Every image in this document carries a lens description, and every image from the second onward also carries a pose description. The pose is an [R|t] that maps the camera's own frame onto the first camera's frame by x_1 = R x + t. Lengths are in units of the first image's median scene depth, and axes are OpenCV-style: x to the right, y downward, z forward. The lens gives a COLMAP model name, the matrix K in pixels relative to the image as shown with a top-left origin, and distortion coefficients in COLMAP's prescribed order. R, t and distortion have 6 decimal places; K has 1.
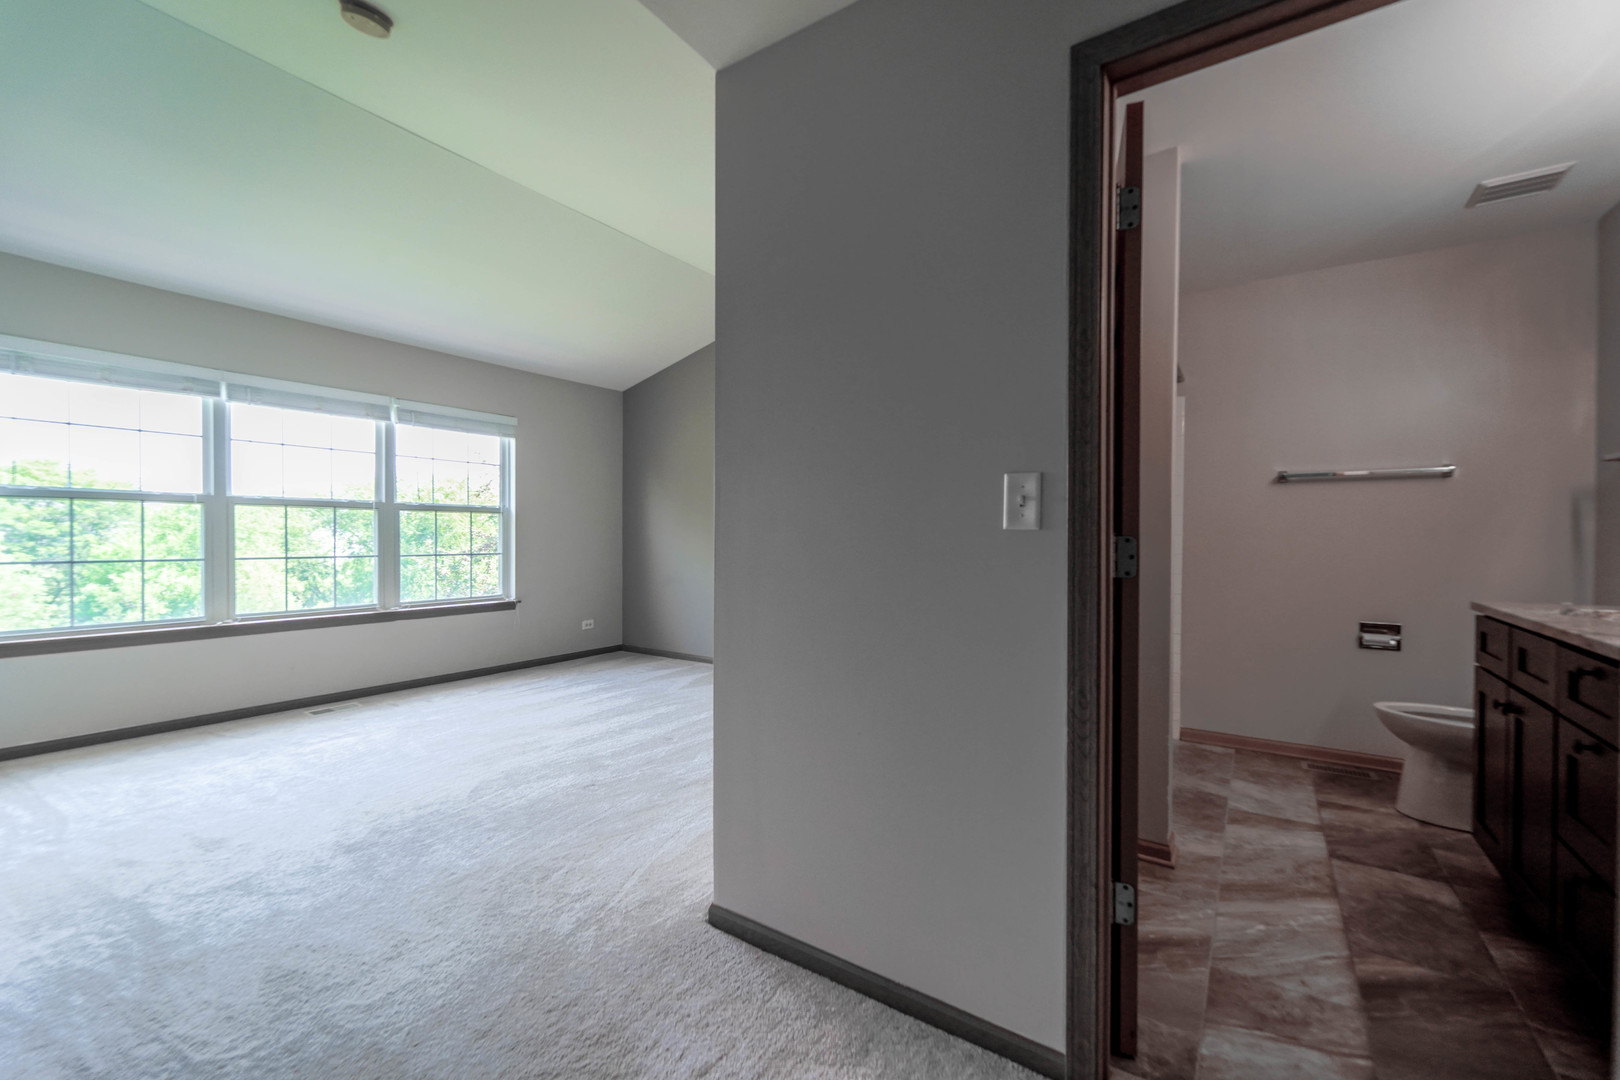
lens RADIAL K [[662.6, 0, 806.6], [0, 662.6, 541.9], [0, 0, 1]] dist [0.005367, -0.002805]
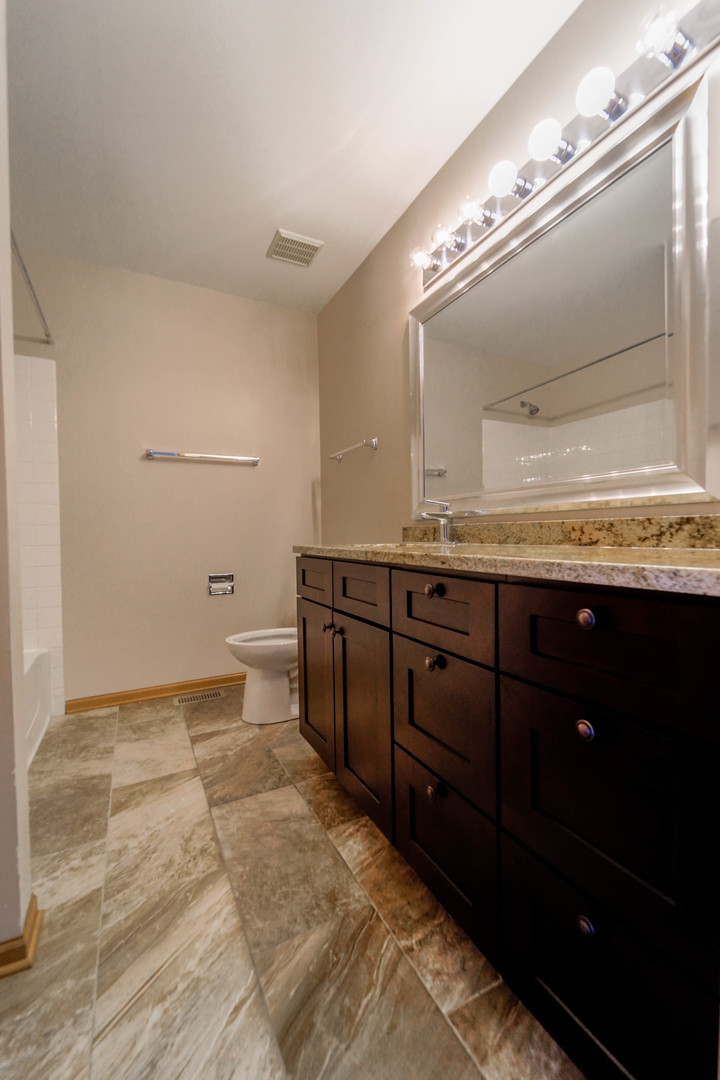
lens RADIAL K [[441.7, 0, 361.9], [0, 441.7, 542.8], [0, 0, 1]] dist [0.005367, -0.002805]
pose [[0.474260, -0.034268, 0.879718, 0.303745], [0.026059, 0.999351, 0.024880, 0.060062], [-0.879999, 0.011124, 0.474845, 0.448120]]
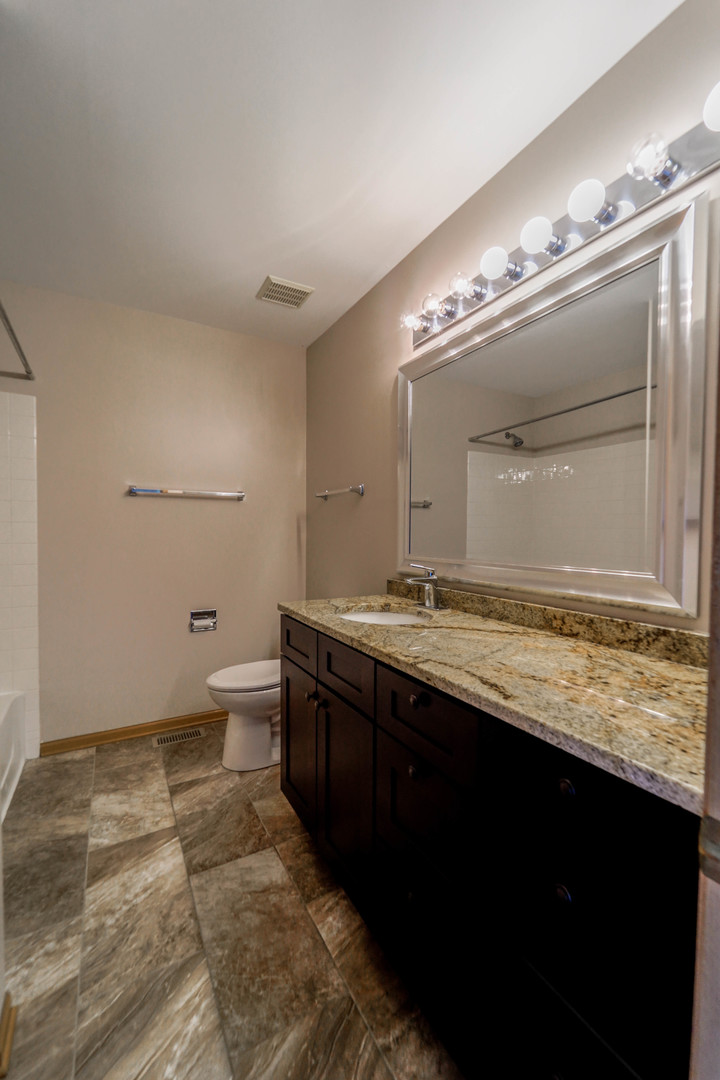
lens RADIAL K [[441.7, 0, 361.0], [0, 441.7, 544.9], [0, 0, 1]] dist [0.005367, -0.002805]
pose [[0.442828, -0.030580, 0.896085, 0.302677], [0.004109, 0.999477, 0.032078, -0.040723], [-0.896597, -0.010524, 0.442722, 0.450504]]
